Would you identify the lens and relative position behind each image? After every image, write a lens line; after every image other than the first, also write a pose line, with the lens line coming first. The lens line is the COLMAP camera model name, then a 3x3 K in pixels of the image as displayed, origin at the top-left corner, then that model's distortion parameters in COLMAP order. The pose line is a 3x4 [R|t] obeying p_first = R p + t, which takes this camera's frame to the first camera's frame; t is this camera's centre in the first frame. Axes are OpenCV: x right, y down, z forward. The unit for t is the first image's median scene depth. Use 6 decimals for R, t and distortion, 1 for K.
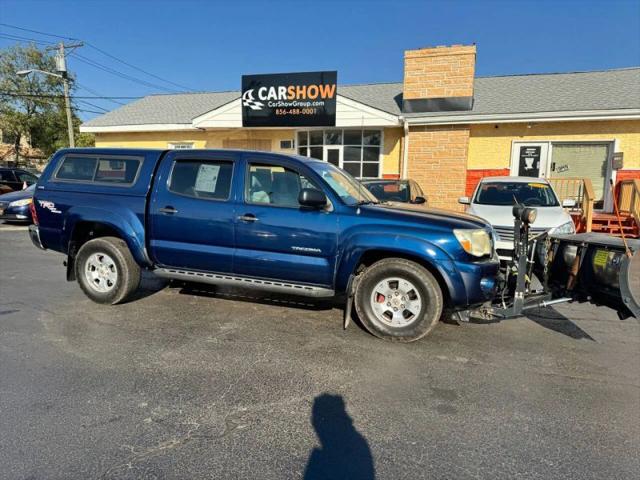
lens RADIAL K [[446.0, 0, 314.9], [0, 446.0, 238.9], [0, 0, 1]] dist [0.077843, -0.110721]
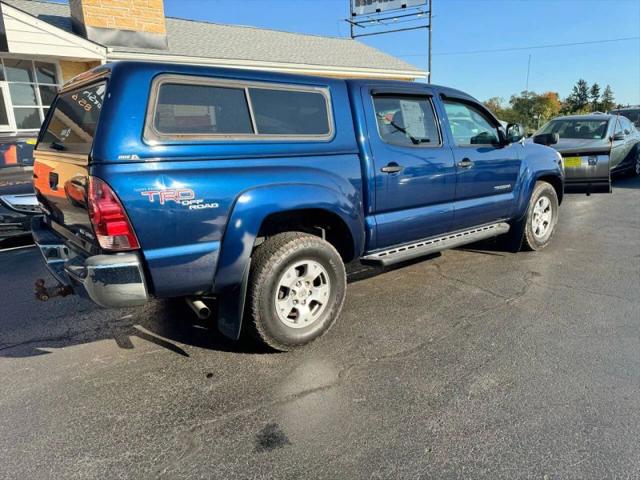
lens RADIAL K [[445.7, 0, 320.0], [0, 445.7, 240.0], [0, 0, 1]] dist [0.054729, -0.063009]
pose [[0.508345, -0.242051, 0.826436, -0.345390], [0.151672, 0.969849, 0.190760, -0.036811], [-0.847692, 0.028376, 0.529730, 0.256209]]
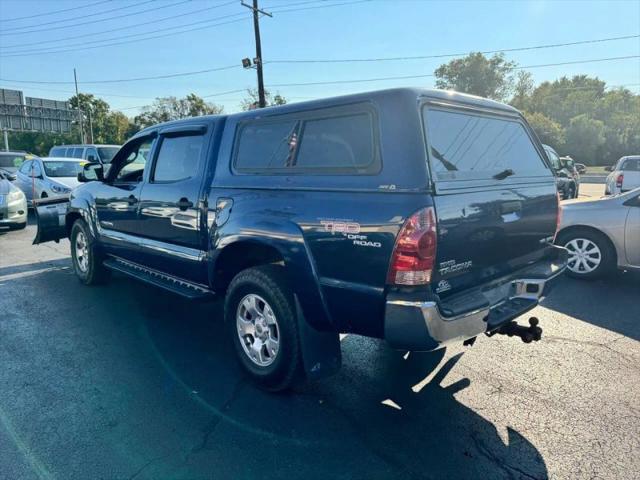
lens RADIAL K [[446.3, 0, 321.6], [0, 446.3, 244.6], [0, 0, 1]] dist [0.053780, -0.058854]
pose [[-0.883059, -0.109155, 0.456391, -0.251295], [0.038812, 0.952249, 0.302845, -0.087146], [-0.467655, 0.285143, -0.836655, 0.653195]]
